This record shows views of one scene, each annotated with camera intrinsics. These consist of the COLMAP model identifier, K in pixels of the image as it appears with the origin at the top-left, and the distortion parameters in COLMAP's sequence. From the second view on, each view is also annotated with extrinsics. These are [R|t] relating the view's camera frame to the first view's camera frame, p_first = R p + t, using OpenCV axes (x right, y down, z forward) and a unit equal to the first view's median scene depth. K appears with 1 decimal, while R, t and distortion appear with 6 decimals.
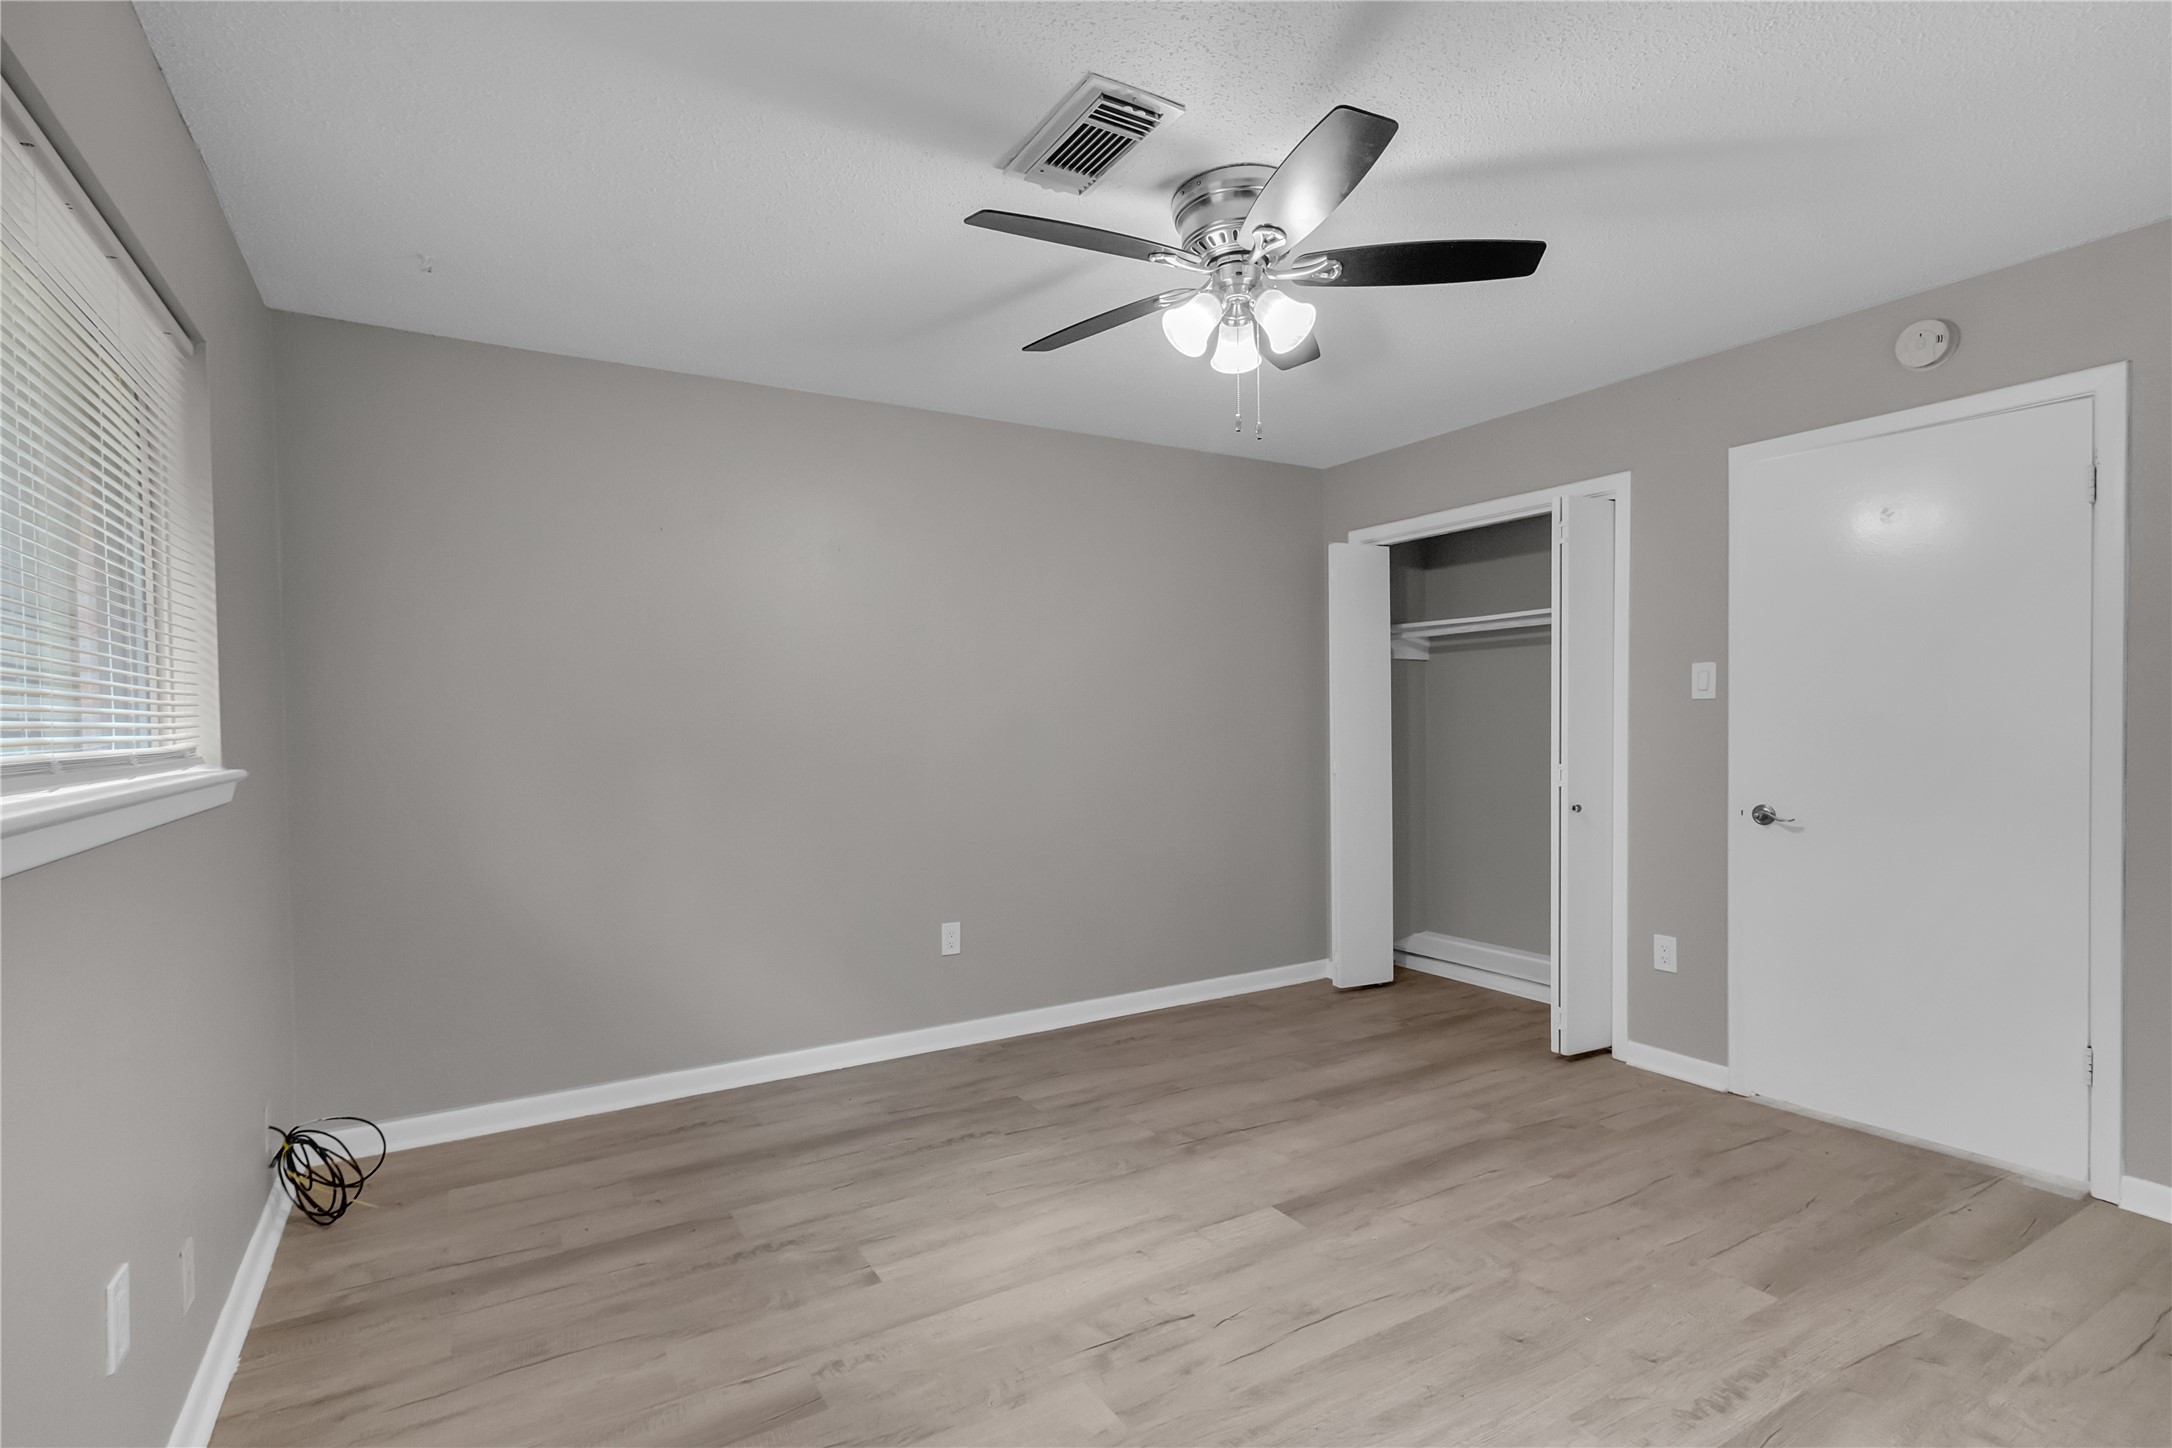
lens RADIAL K [[1029.5, 0, 1082.2], [0, 1029.5, 732.4], [0, 0, 1]] dist [-0.000128, -0.000138]
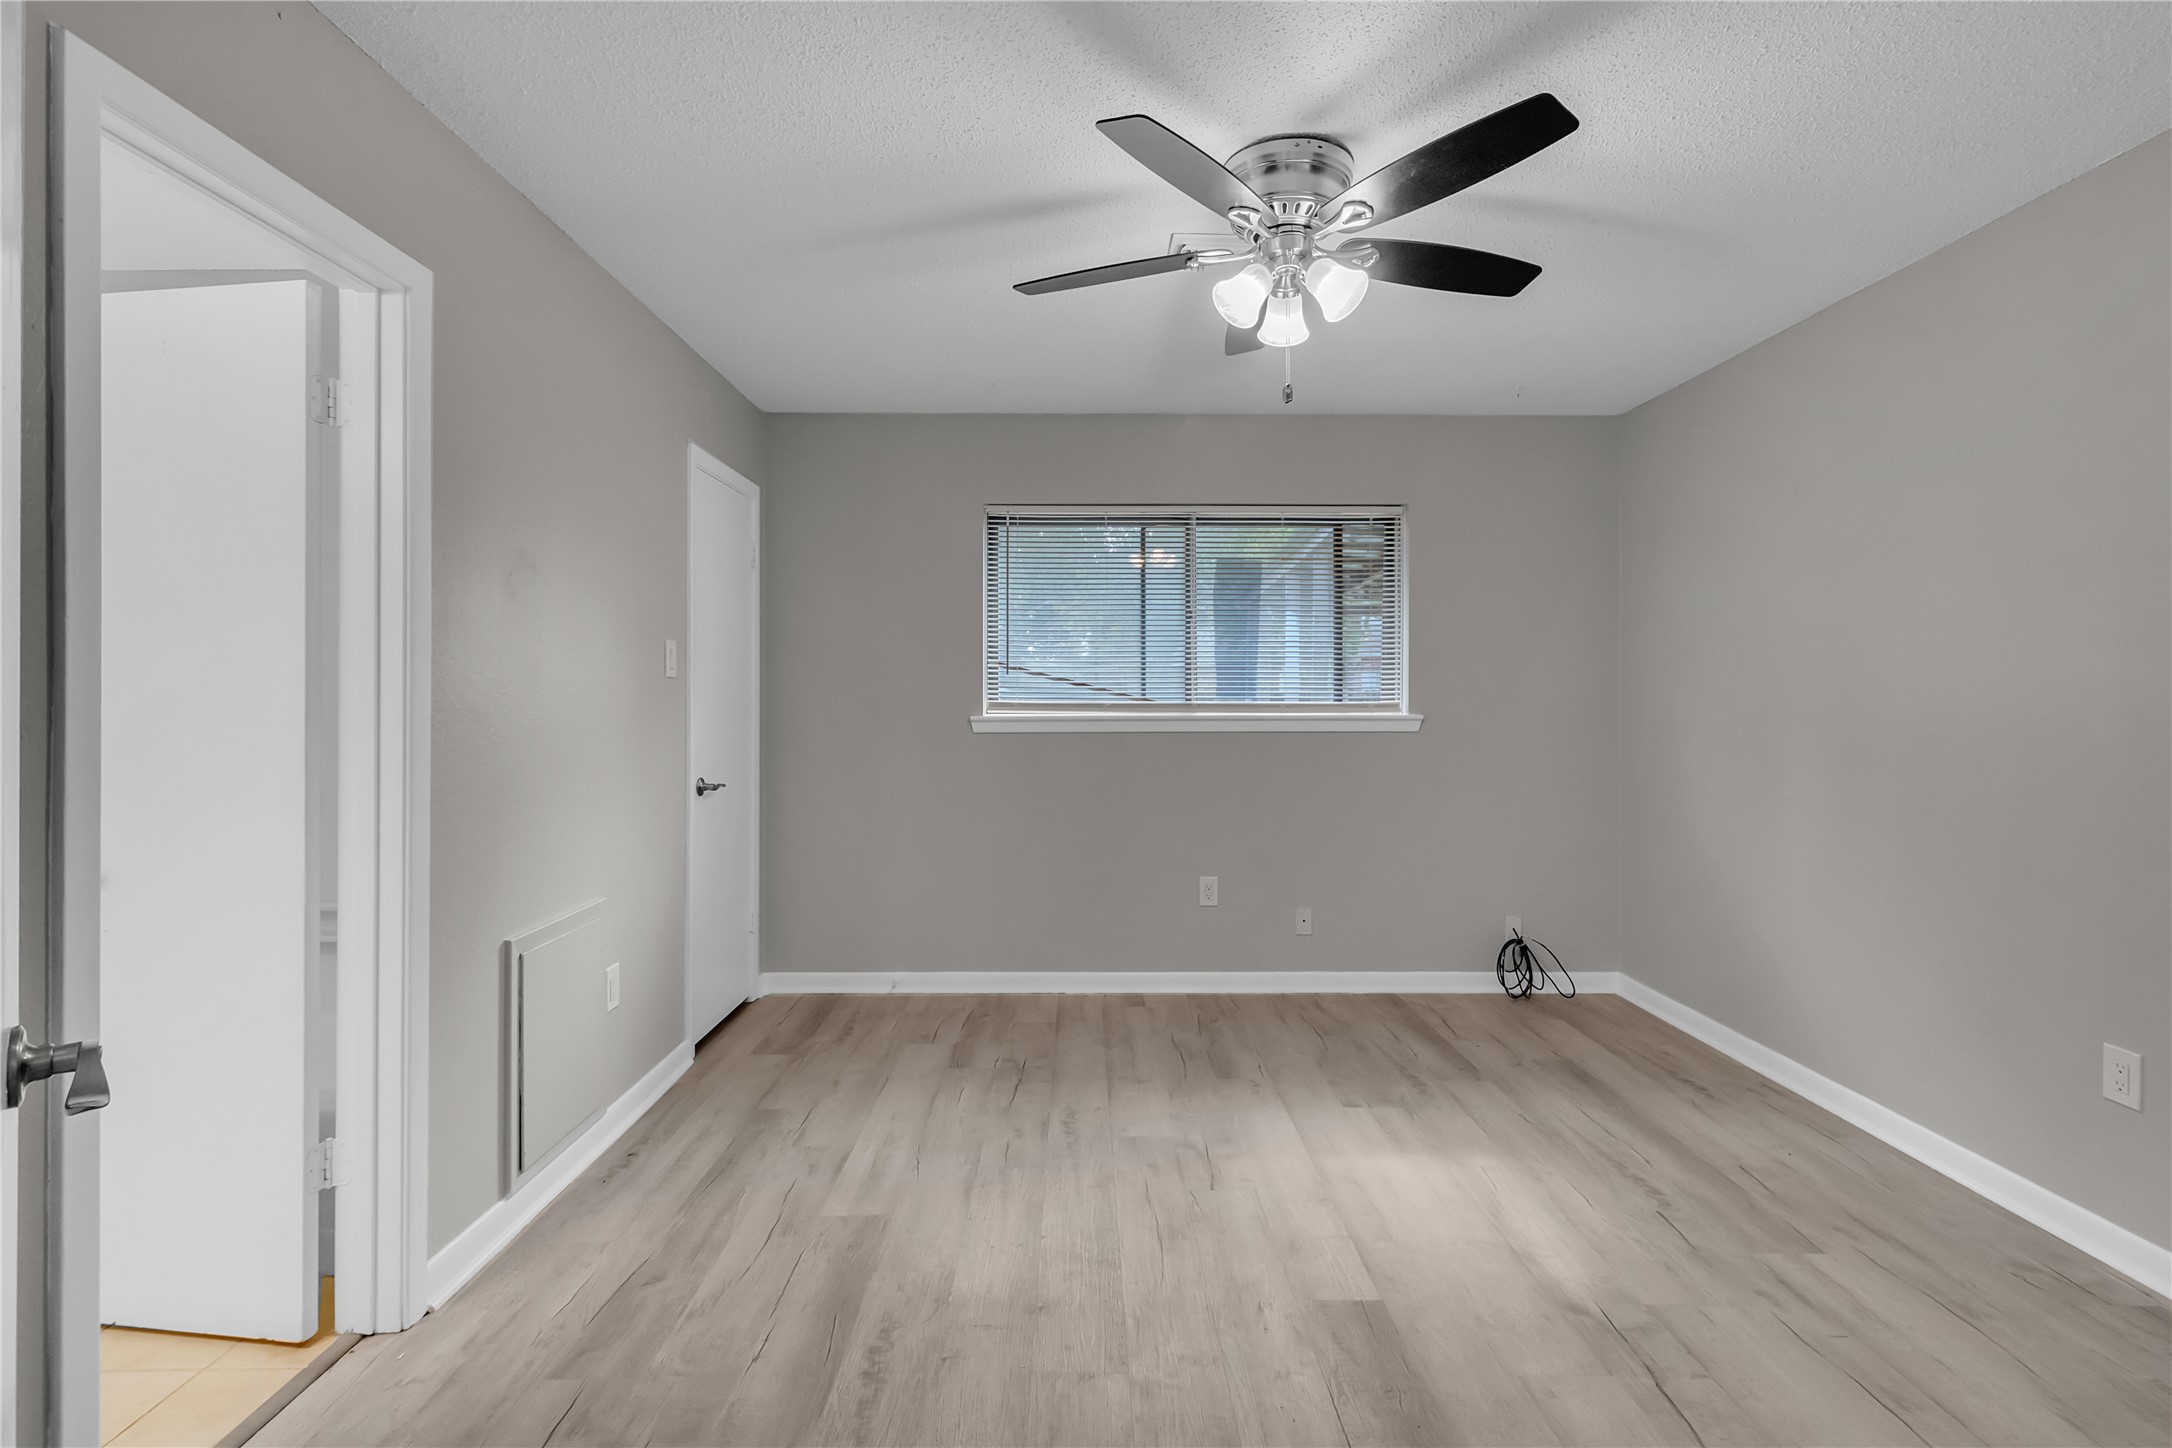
lens RADIAL K [[1003.4, 0, 1049.1], [0, 1003.4, 687.4], [0, 0, 1]] dist [0.001953, 0.000172]
pose [[-0.525896, 0.002049, -0.850546, 1.053455], [-0.006381, 0.999959, 0.006355, -0.019634], [0.850525, 0.008770, -0.525862, 1.272551]]
